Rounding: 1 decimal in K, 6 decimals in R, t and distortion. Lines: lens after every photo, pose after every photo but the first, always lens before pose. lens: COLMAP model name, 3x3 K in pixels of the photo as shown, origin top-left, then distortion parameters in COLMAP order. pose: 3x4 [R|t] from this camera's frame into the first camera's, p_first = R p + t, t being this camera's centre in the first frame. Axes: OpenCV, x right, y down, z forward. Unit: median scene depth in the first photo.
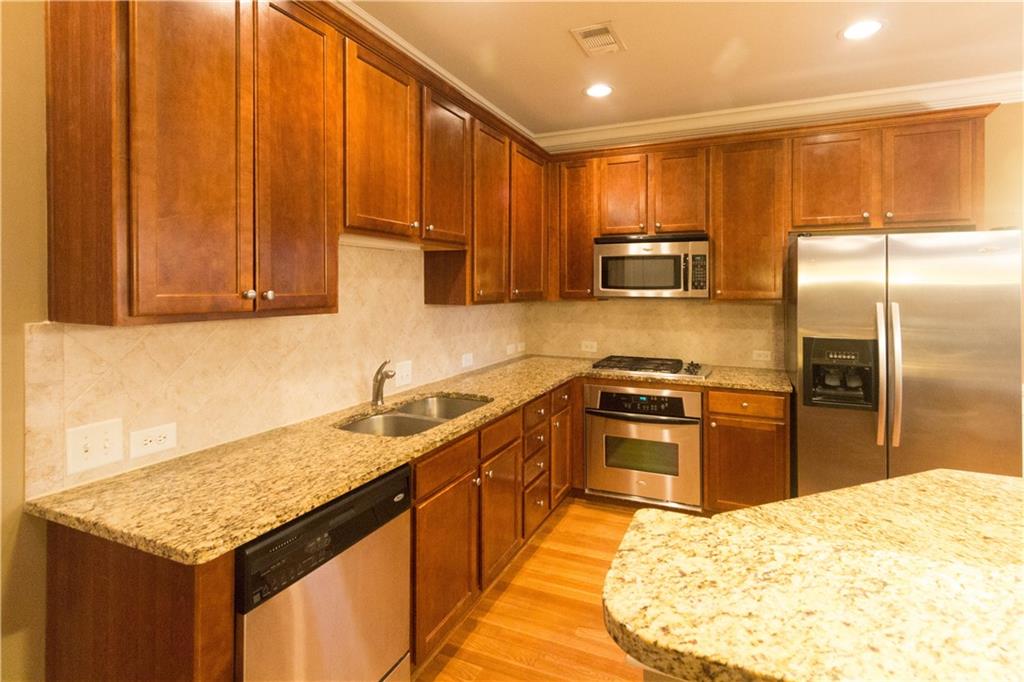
lens RADIAL K [[493.3, 0, 551.6], [0, 493.3, 288.8], [0, 0, 1]] dist [0.007463, -0.000692]
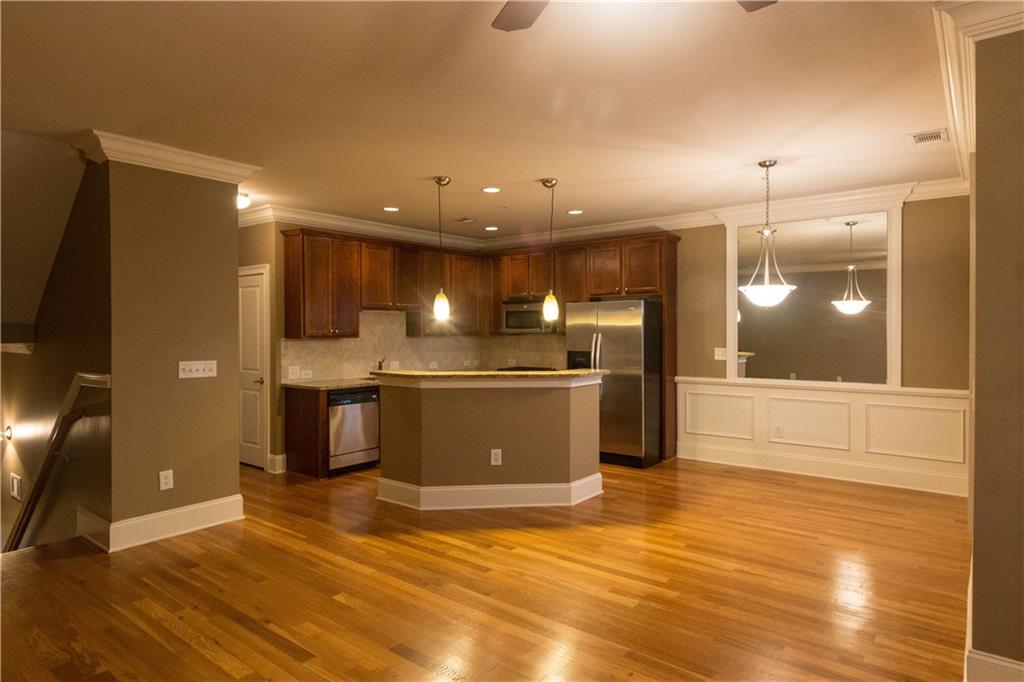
lens RADIAL K [[666.0, 0, 554.3], [0, 666.0, 324.0], [0, 0, 1]] dist [-0.002728, 0.000047]
pose [[0.968112, -0.010641, -0.250291, 1.763904], [0.008622, 0.999921, -0.009161, 0.014546], [0.250368, 0.006711, 0.968127, -2.662206]]
